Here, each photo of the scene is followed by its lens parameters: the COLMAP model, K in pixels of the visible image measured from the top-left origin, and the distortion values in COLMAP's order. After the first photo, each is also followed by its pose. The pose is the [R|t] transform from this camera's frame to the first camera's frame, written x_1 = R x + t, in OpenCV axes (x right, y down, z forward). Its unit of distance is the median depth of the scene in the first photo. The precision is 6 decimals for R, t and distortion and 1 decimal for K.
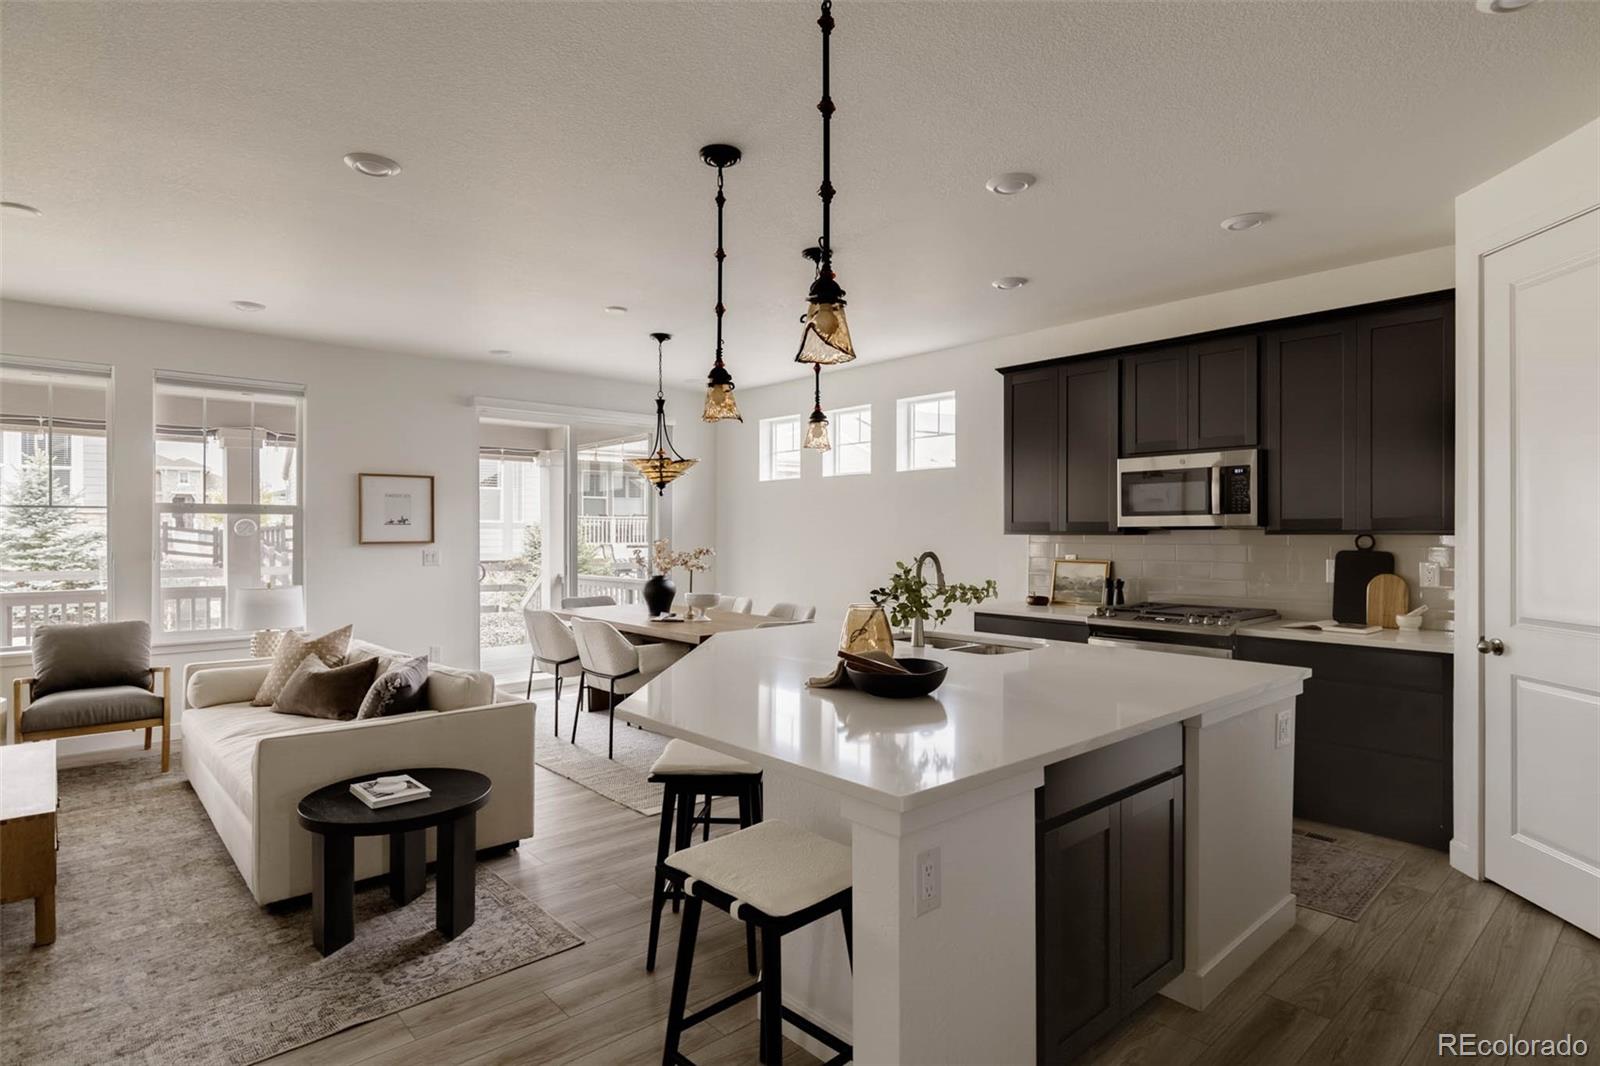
lens RADIAL K [[845.4, 0, 800.0], [0, 845.4, 533.0], [0, 0, 1]] dist [0.000019, 0.000103]
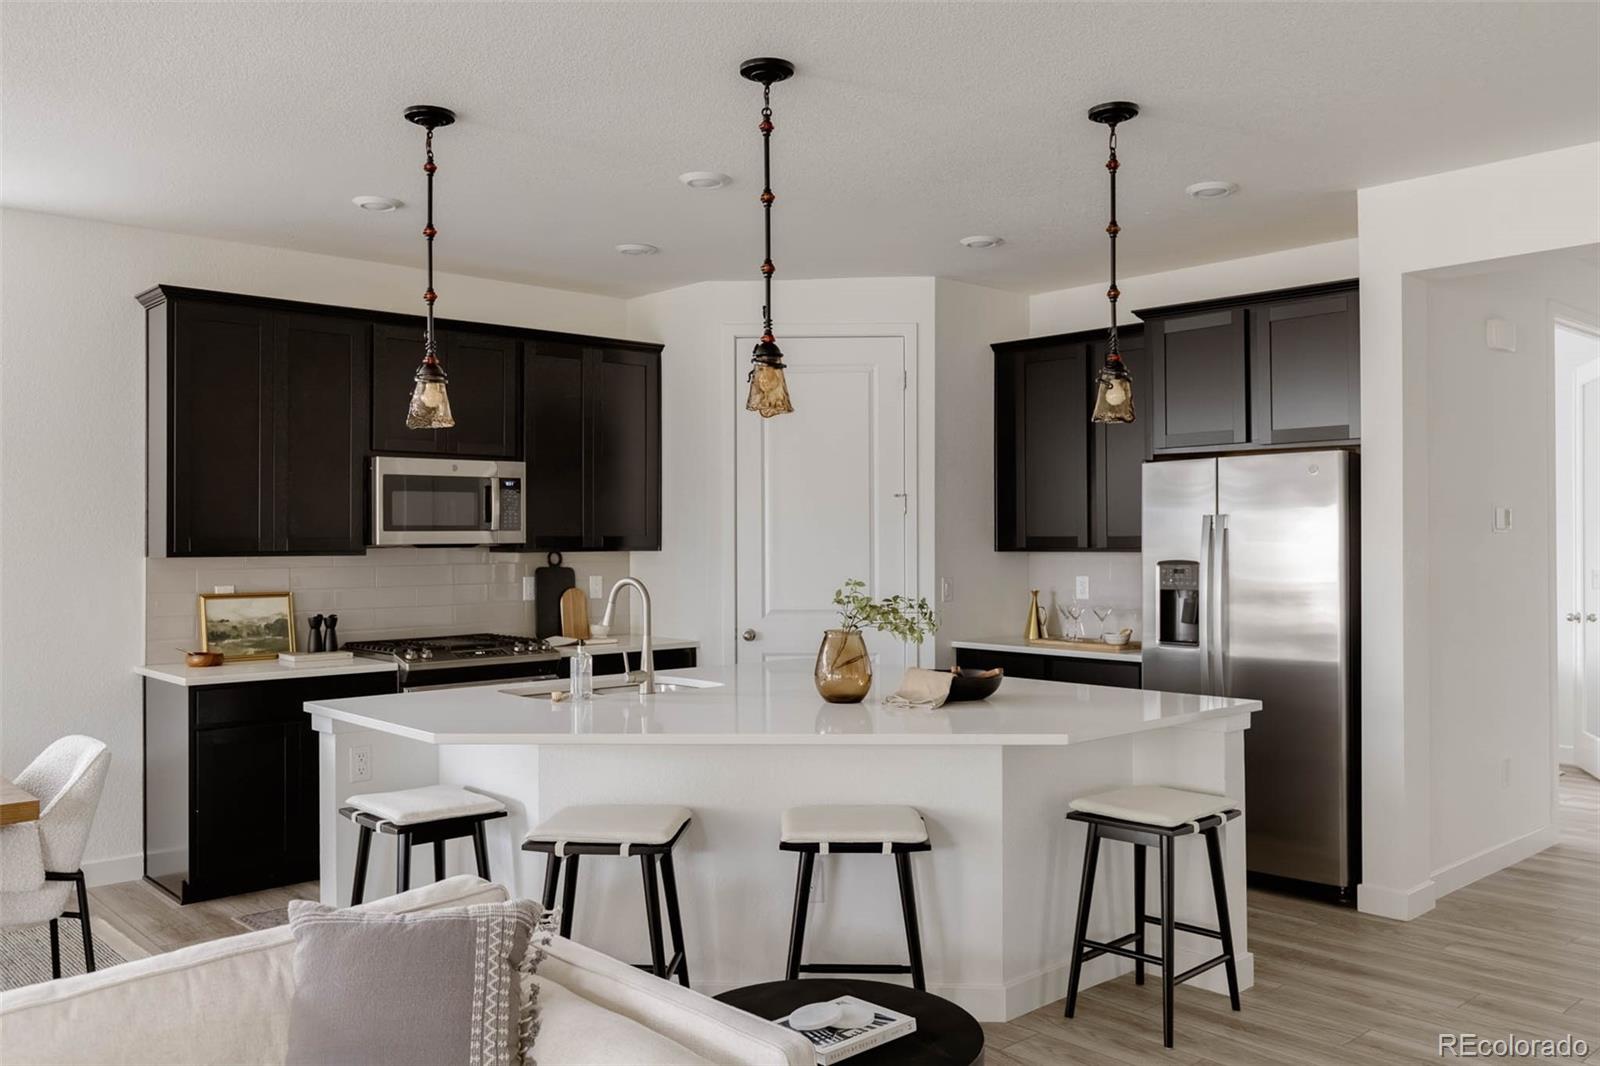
lens RADIAL K [[1293.5, 0, 800.0], [0, 1293.5, 533.0], [0, 0, 1]] dist [0.003364, 0.000345]
pose [[-0.005198, 0.005203, 0.999973, -0.893396], [0.007008, 0.999962, -0.005166, -0.010267], [-0.999962, 0.006980, -0.005234, 0.690127]]
